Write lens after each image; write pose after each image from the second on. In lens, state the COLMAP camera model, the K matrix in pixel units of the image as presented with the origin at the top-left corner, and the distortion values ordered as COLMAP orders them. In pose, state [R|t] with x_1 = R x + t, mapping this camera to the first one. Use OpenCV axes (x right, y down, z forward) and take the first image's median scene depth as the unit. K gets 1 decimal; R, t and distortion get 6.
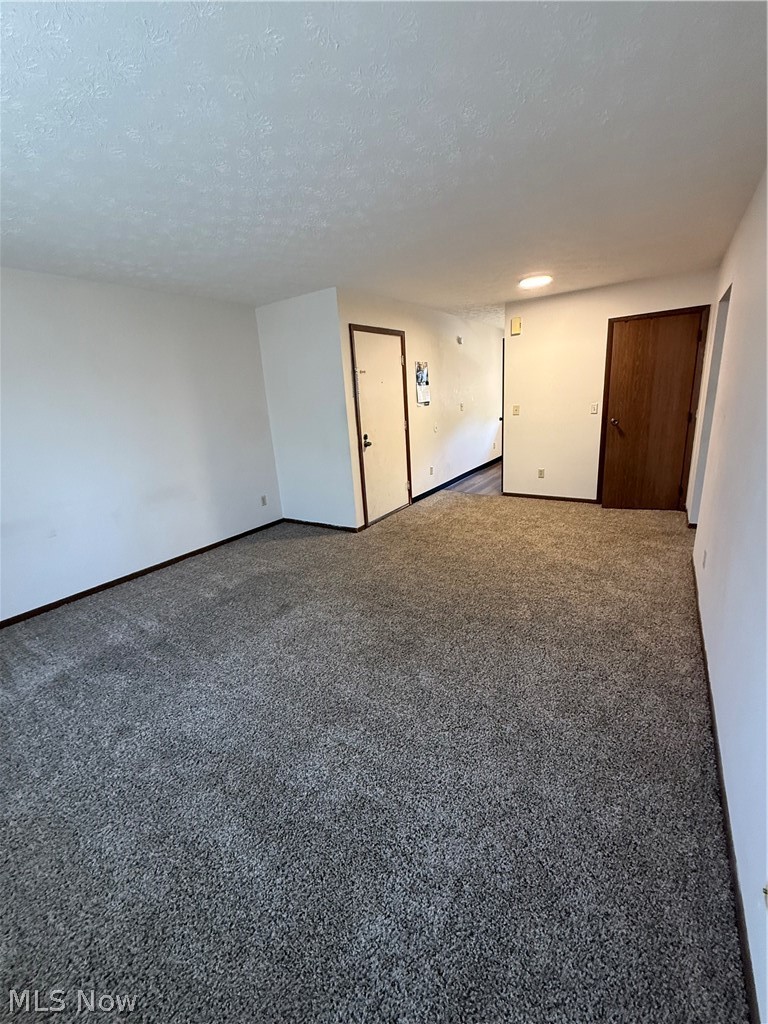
lens RADIAL K [[414.2, 0, 384.0], [0, 414.2, 512.0], [0, 0, 1]] dist [-0.003358, -0.000321]
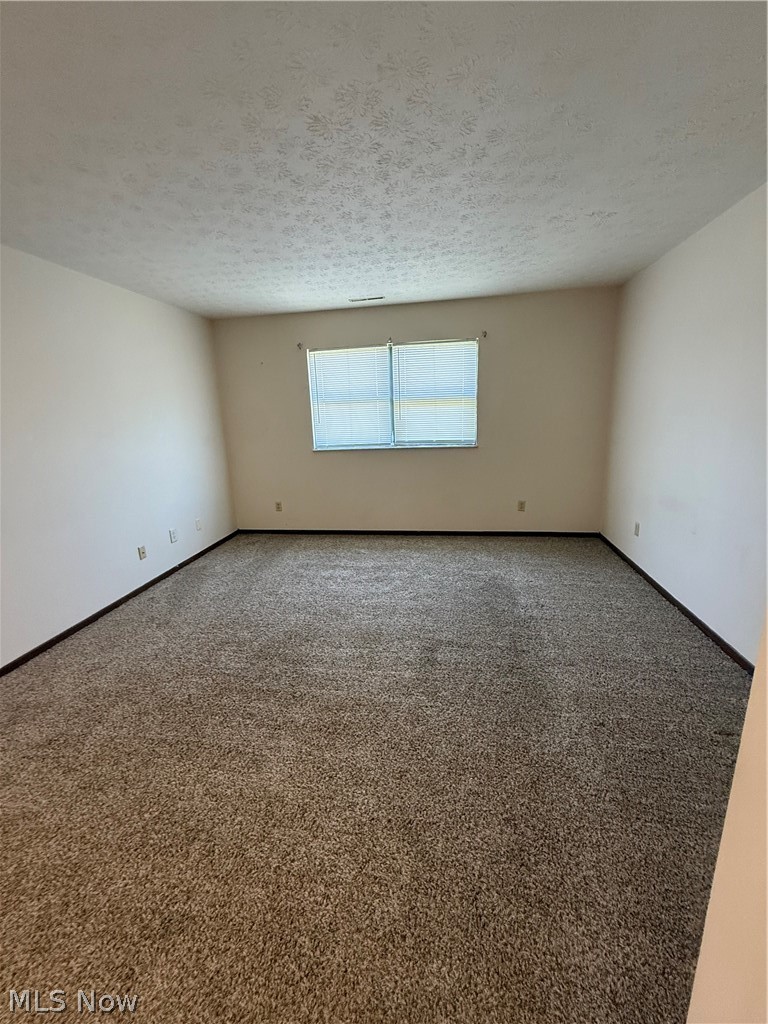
lens RADIAL K [[414.2, 0, 384.0], [0, 414.2, 512.0], [0, 0, 1]] dist [-0.003358, -0.000321]
pose [[-0.910251, 0.187308, -0.369267, 0.050803], [-0.021028, 0.869766, 0.493017, -0.251075], [0.413522, 0.456534, -0.787766, 0.903650]]
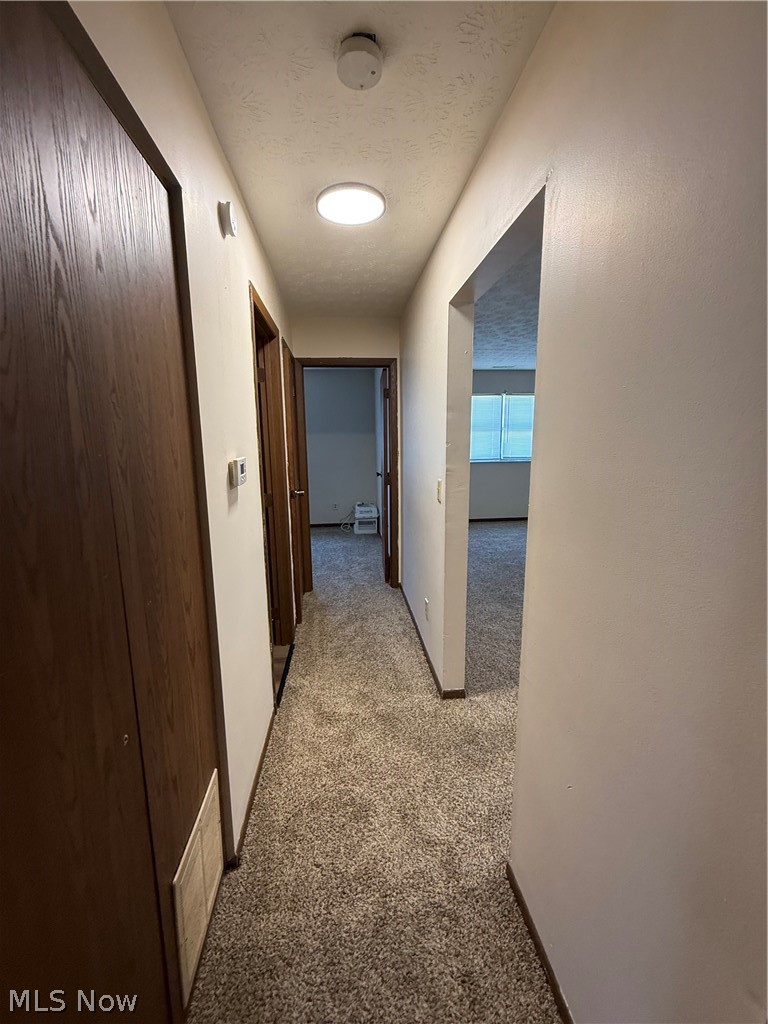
lens RADIAL K [[414.2, 0, 384.0], [0, 414.2, 512.0], [0, 0, 1]] dist [-0.003358, -0.000321]
pose [[-0.775429, 0.177291, -0.606034, 0.844290], [-0.116217, 0.903305, 0.412957, -0.294172], [0.620648, 0.390650, -0.679845, 0.881168]]
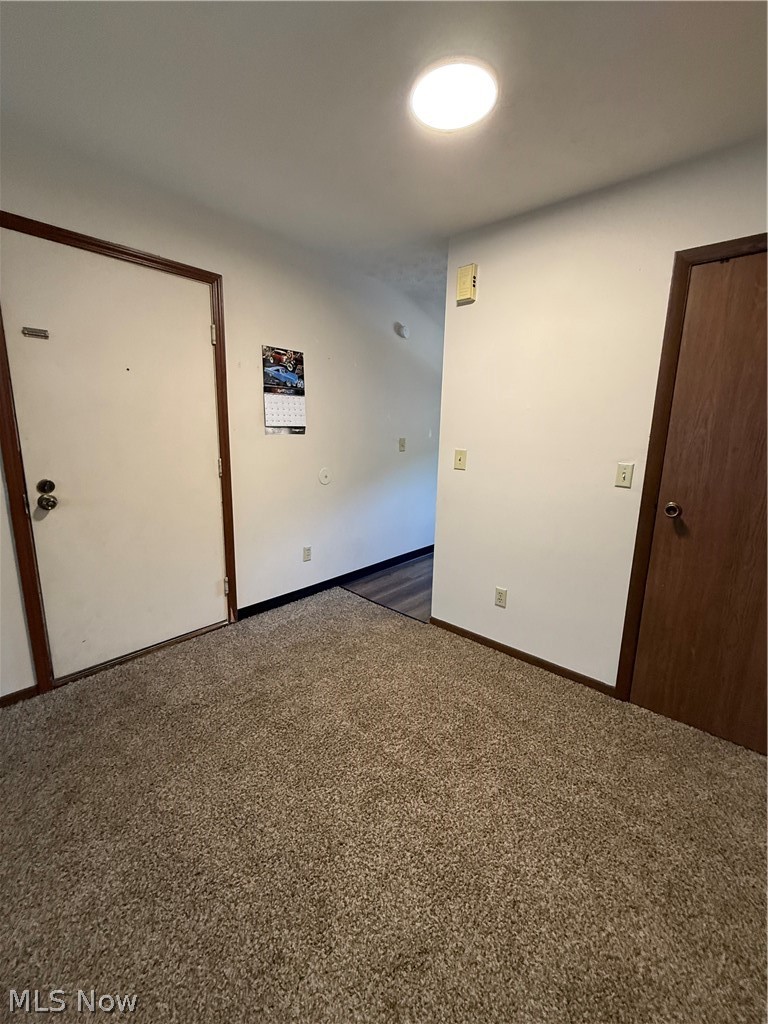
lens RADIAL K [[414.2, 0, 384.0], [0, 414.2, 512.0], [0, 0, 1]] dist [-0.003358, -0.000321]
pose [[0.986753, 0.115235, -0.114187, 0.324641], [-0.123606, 0.989920, -0.069145, -0.156282], [0.105068, 0.082343, 0.991050, 0.572161]]
